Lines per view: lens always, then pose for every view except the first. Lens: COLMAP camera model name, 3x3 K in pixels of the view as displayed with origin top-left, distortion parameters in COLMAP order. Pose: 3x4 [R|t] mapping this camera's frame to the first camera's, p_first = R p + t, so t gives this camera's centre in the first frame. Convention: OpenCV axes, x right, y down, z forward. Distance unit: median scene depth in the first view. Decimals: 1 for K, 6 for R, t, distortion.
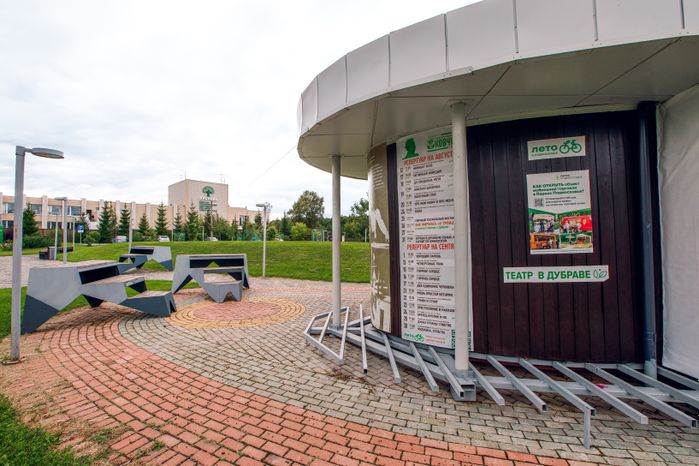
lens RADIAL K [[327.4, 0, 349.5], [0, 327.4, 233.0], [0, 0, 1]] dist [-0.052060, 0.024729]
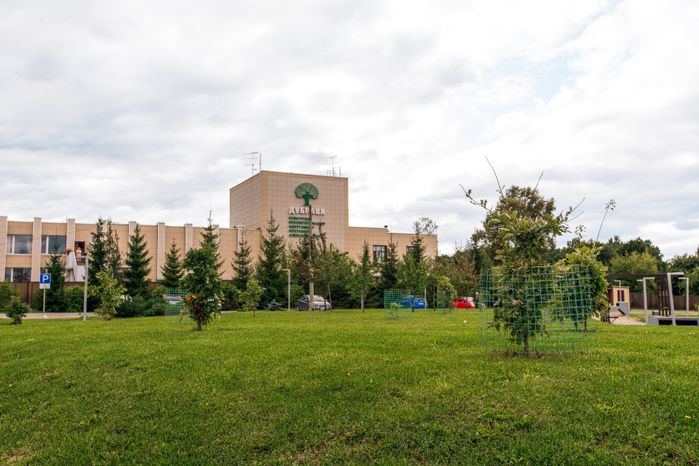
lens RADIAL K [[632.4, 0, 349.5], [0, 632.4, 233.0], [0, 0, 1]] dist [0.008994, 0.007287]
pose [[0.935885, -0.040396, -0.349982, -0.068257], [0.013696, 0.996825, -0.078431, -0.002388], [0.352040, 0.068609, 0.933467, 0.192121]]
